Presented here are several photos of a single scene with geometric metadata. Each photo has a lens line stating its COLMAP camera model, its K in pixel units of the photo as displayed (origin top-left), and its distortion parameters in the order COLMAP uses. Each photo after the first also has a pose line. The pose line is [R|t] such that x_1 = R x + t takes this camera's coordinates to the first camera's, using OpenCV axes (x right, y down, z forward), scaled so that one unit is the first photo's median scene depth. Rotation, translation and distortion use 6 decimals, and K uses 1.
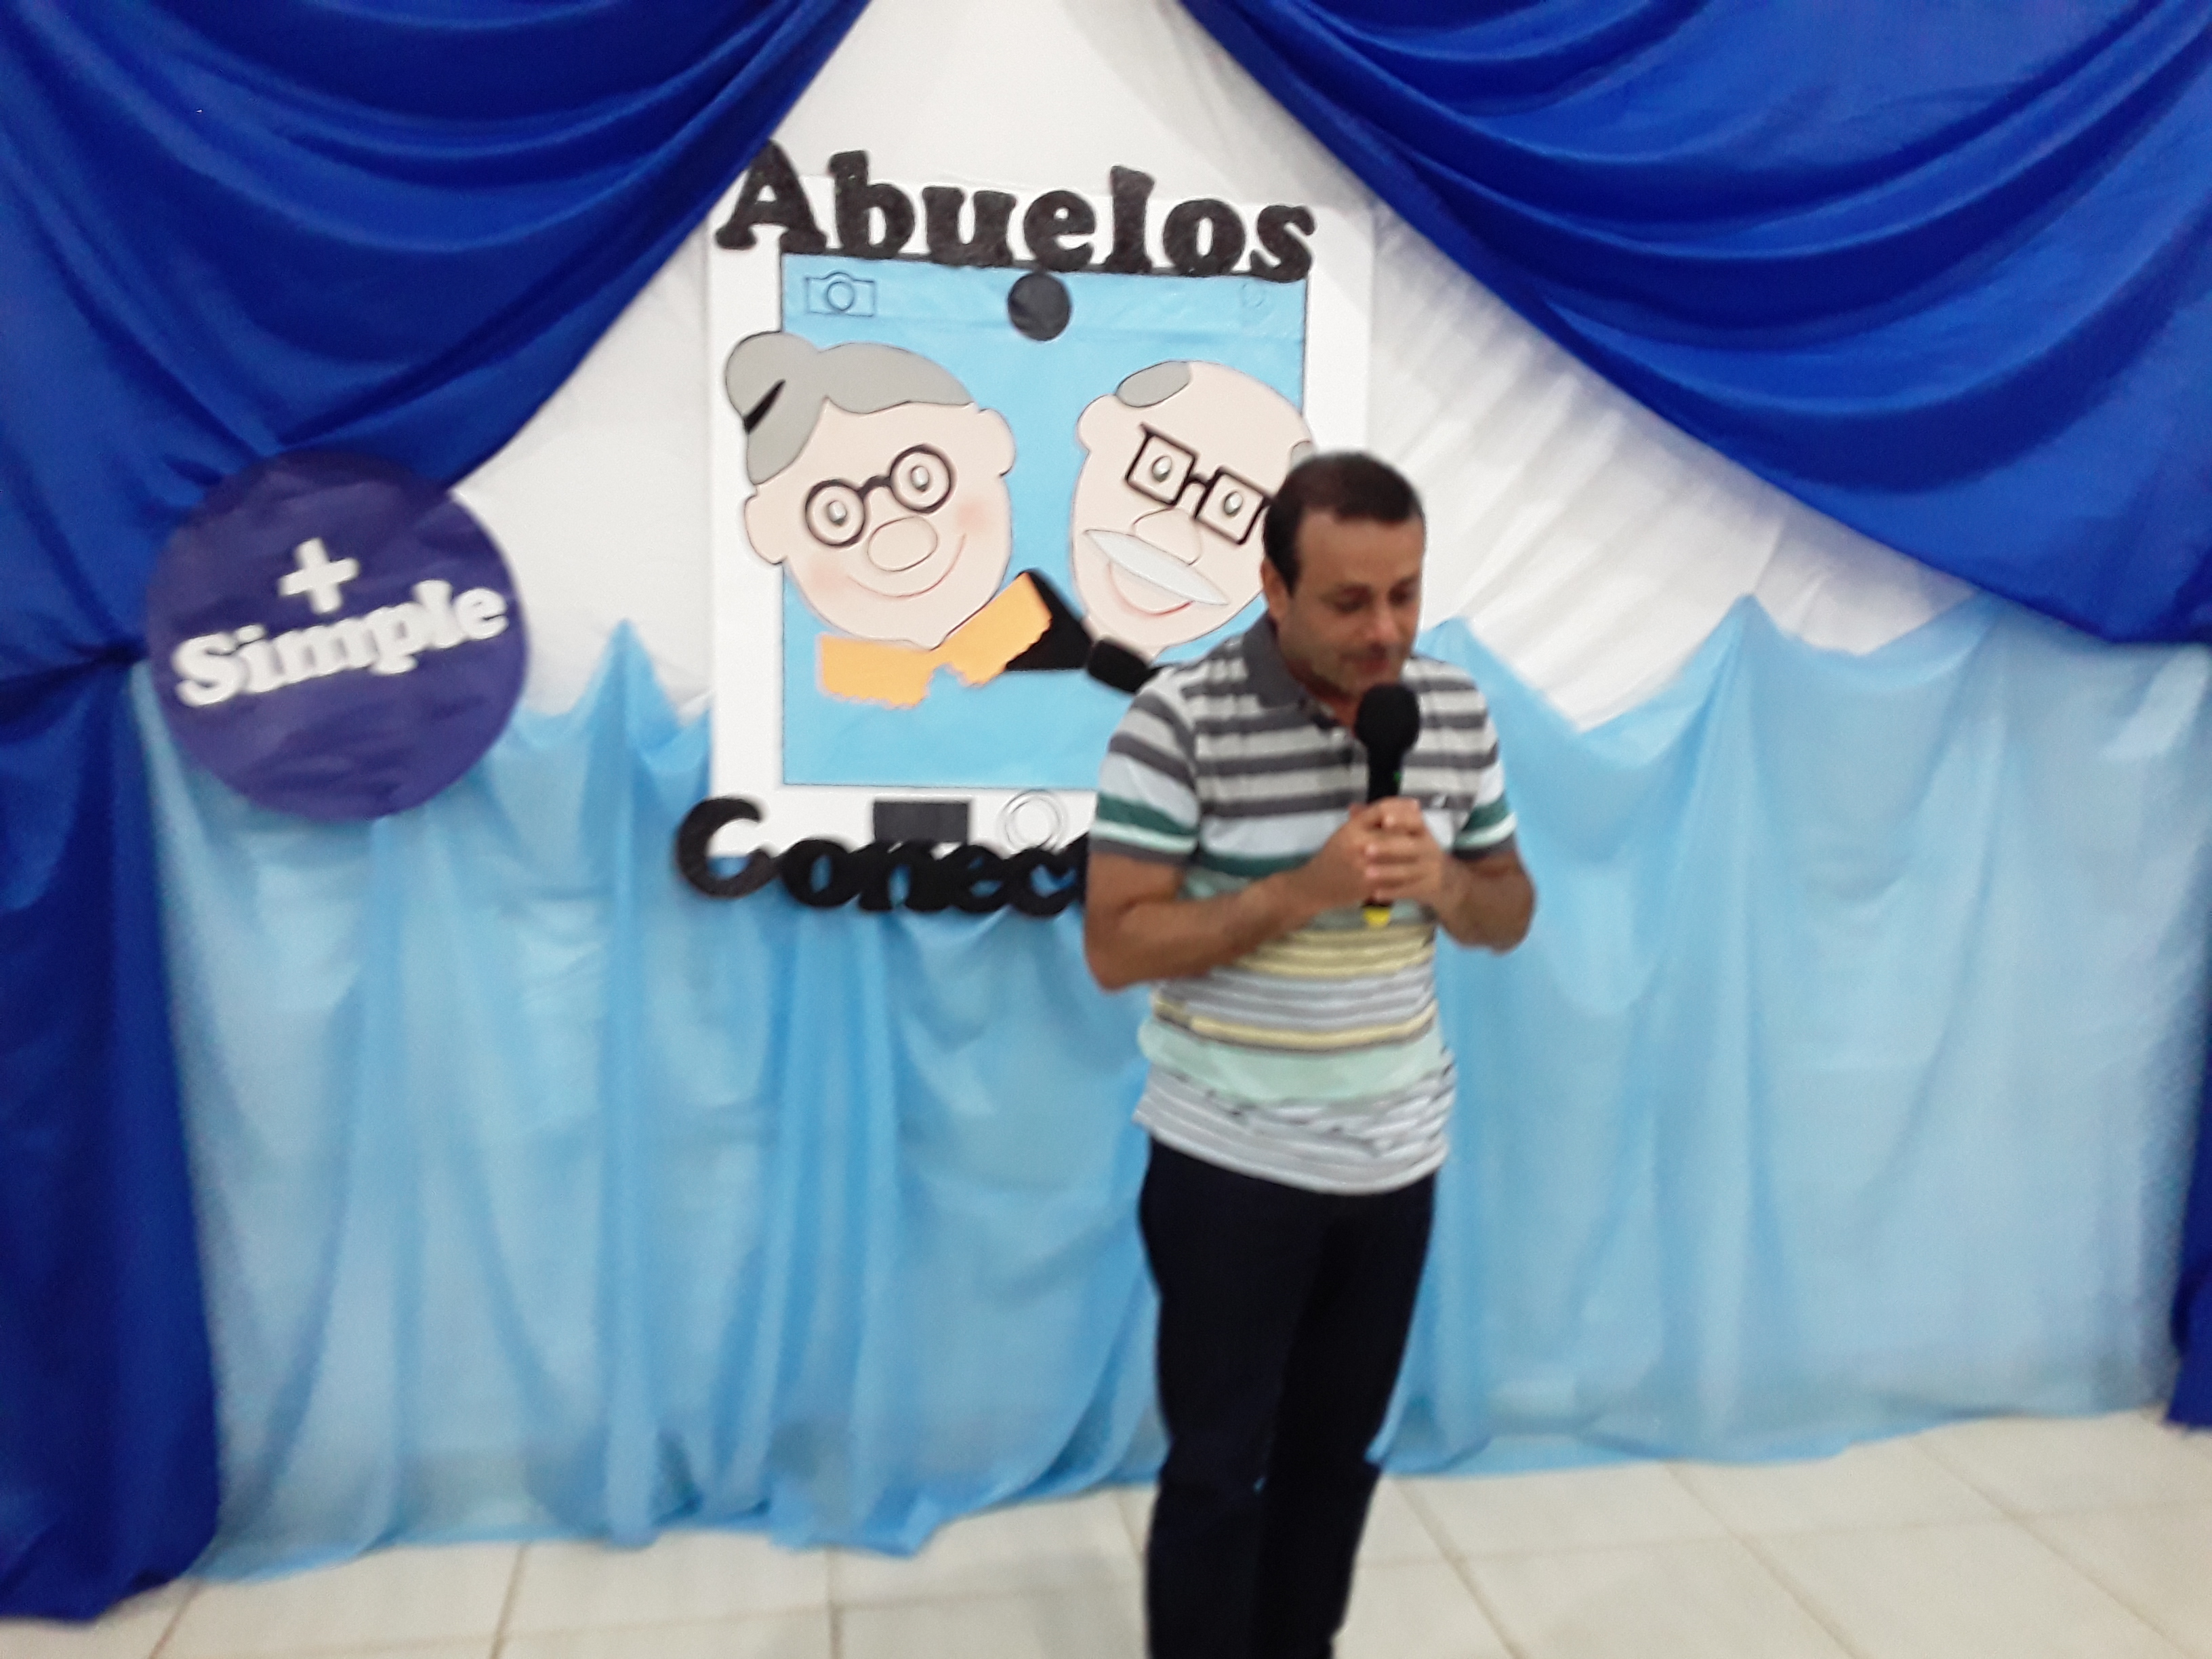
lens RADIAL K [[2043.8, 0, 1106.0], [0, 2043.8, 829.5], [0, 0, 1]] dist [0.114648, -0.276041]
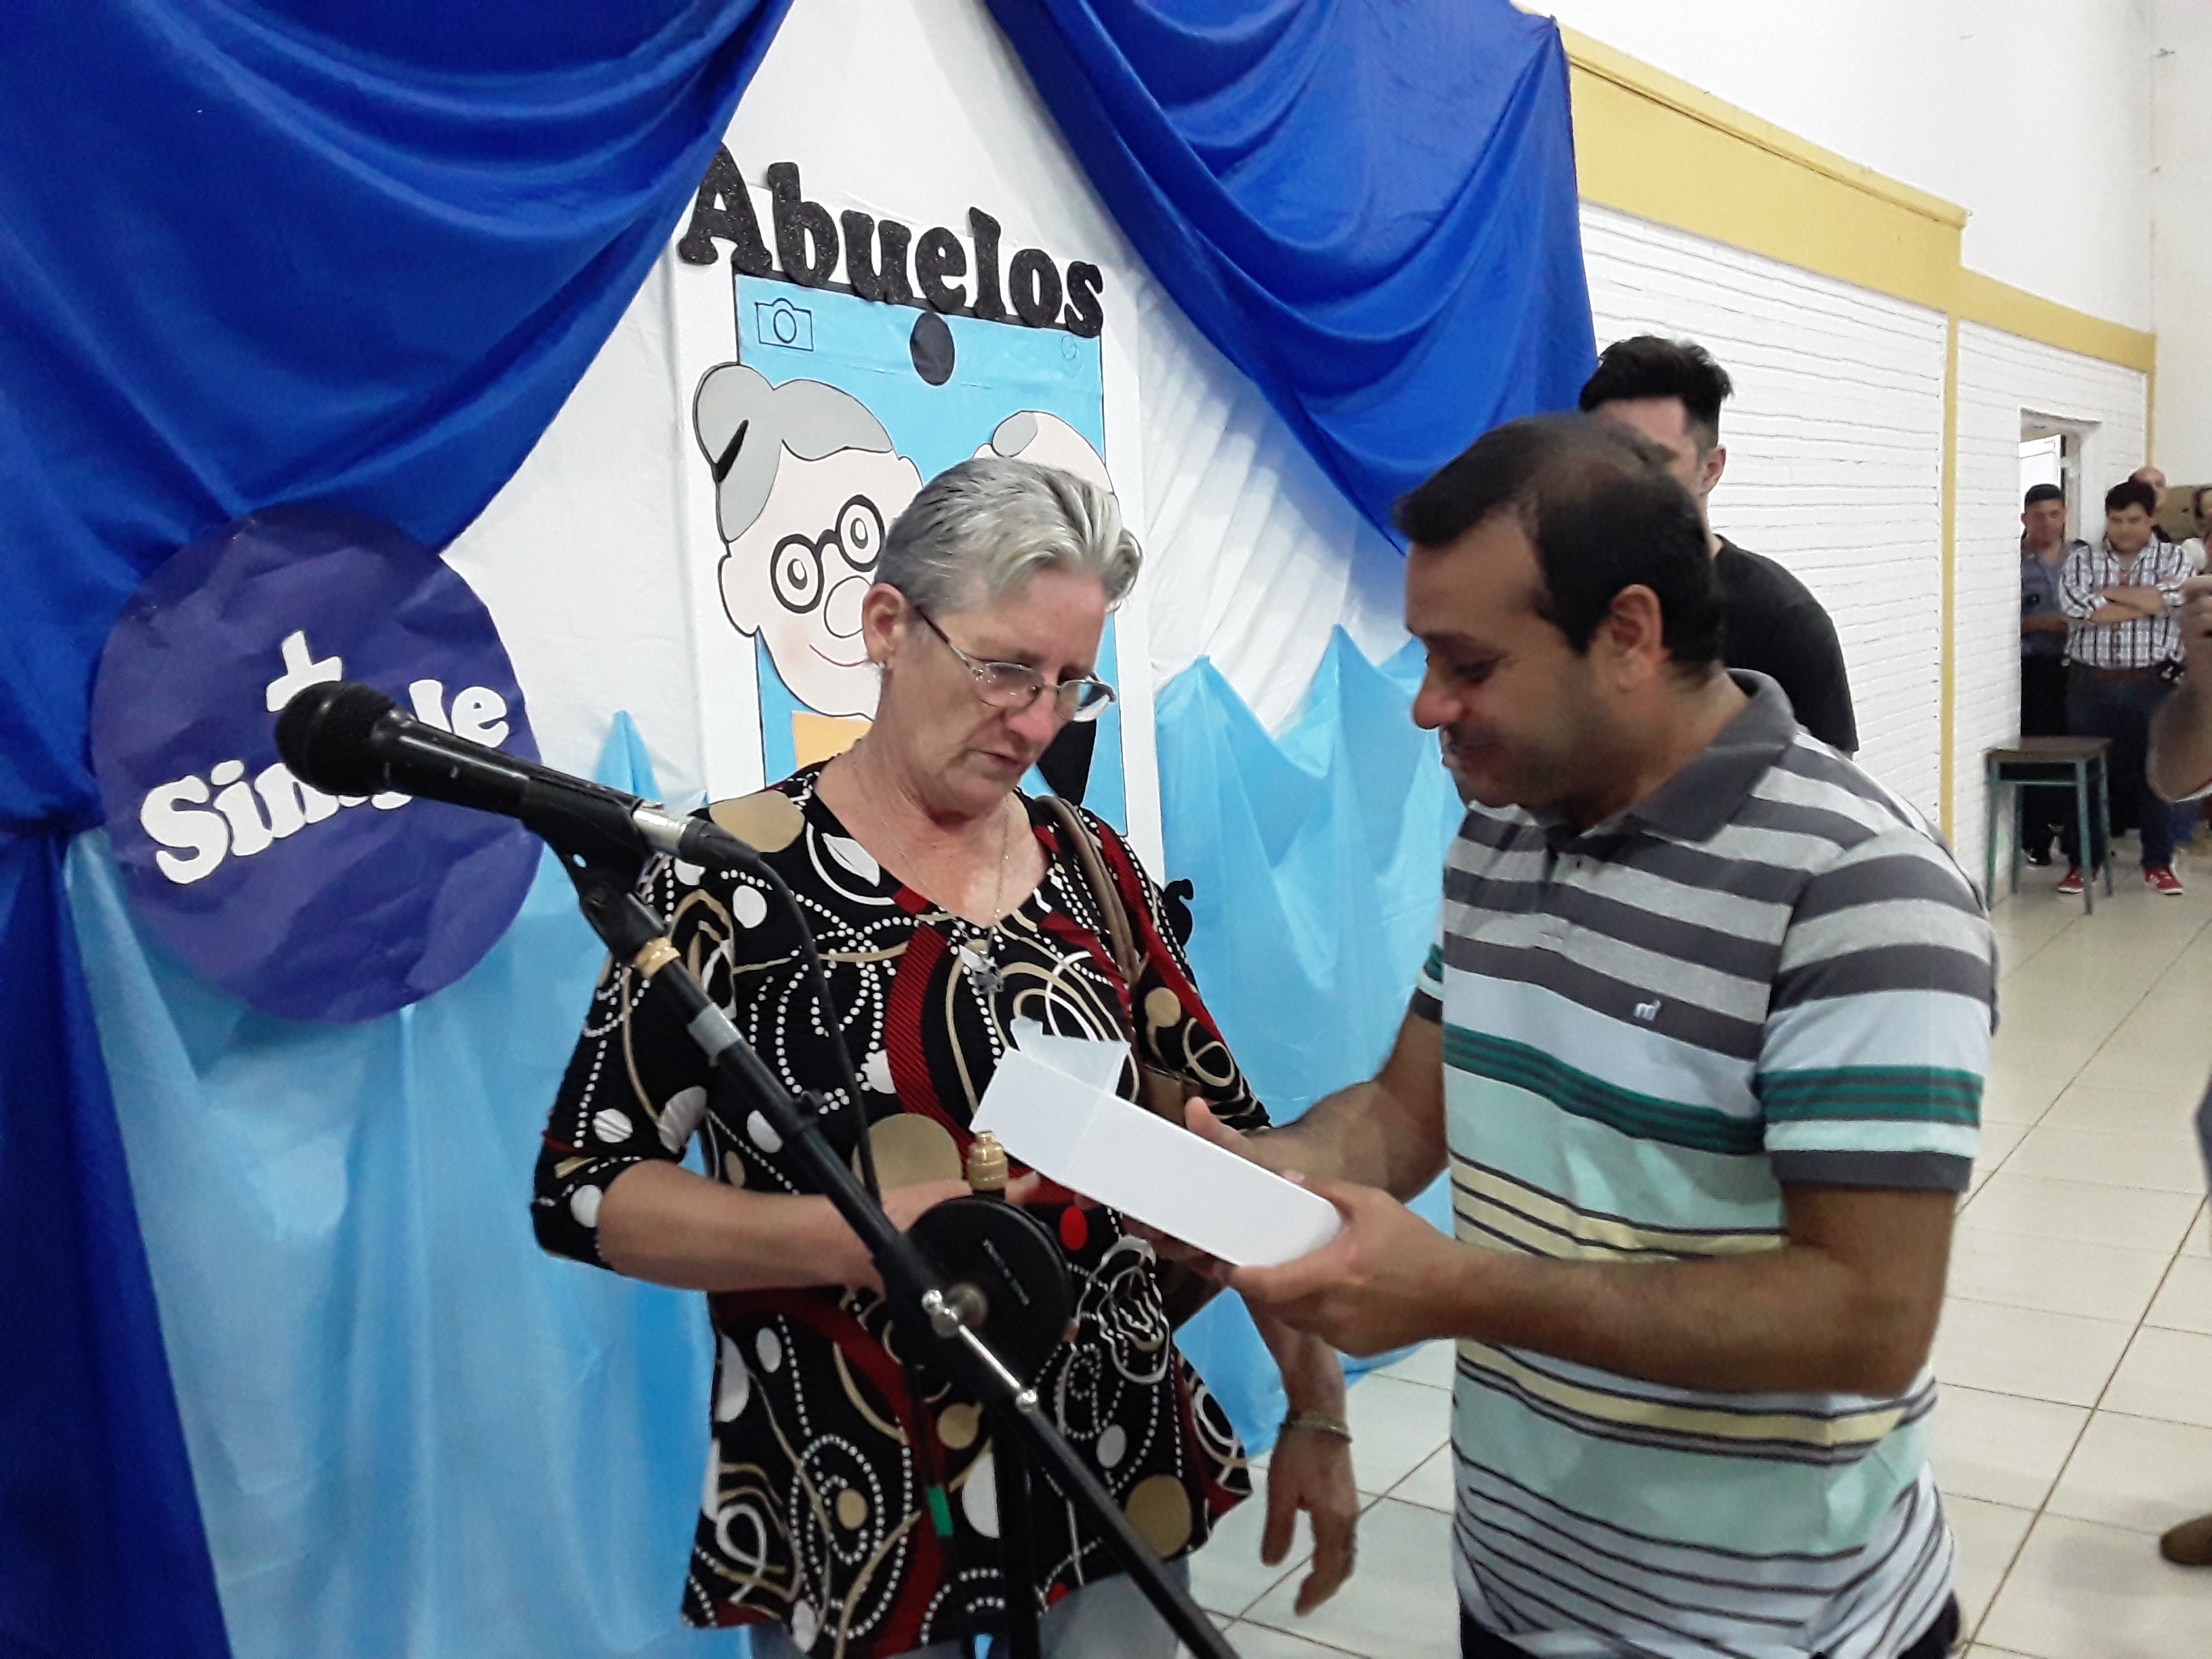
lens RADIAL K [[2005.2, 0, 1106.0], [0, 2005.2, 829.5], [0, 0, 1]] dist [0.107022, -0.231064]
pose [[0.707156, -0.117421, 0.697239, -0.649489], [0.137338, 0.990144, 0.027458, -0.052167], [-0.693591, 0.076340, 0.716312, 0.306146]]
